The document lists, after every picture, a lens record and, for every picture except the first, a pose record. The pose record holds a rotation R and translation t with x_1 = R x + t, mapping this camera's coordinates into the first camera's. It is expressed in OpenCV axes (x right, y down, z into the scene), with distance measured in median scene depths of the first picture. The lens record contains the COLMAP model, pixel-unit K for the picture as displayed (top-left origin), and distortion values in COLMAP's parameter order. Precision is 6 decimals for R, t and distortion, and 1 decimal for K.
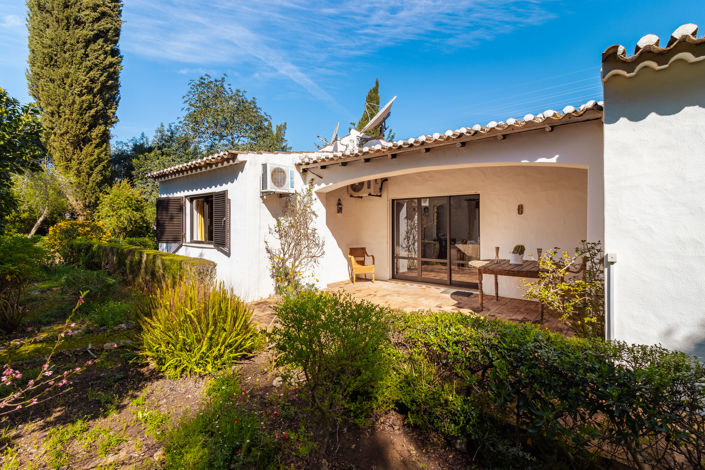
lens RADIAL K [[325.1, 0, 350.4], [0, 325.1, 225.3], [0, 0, 1]] dist [0.000794, 0.000142]
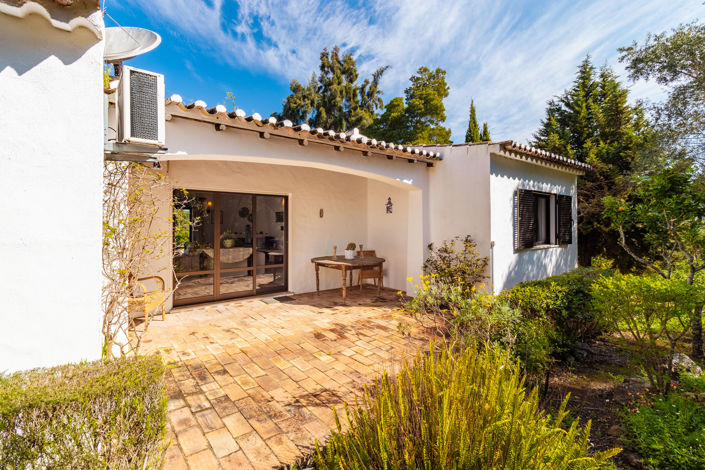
lens RADIAL K [[325.1, 0, 350.4], [0, 325.1, 225.3], [0, 0, 1]] dist [0.000794, 0.000142]
pose [[0.151939, 0.004861, 0.988378, -0.617492], [0.010128, 0.999928, -0.006474, 0.002708], [-0.988338, 0.010994, 0.151878, 0.719402]]
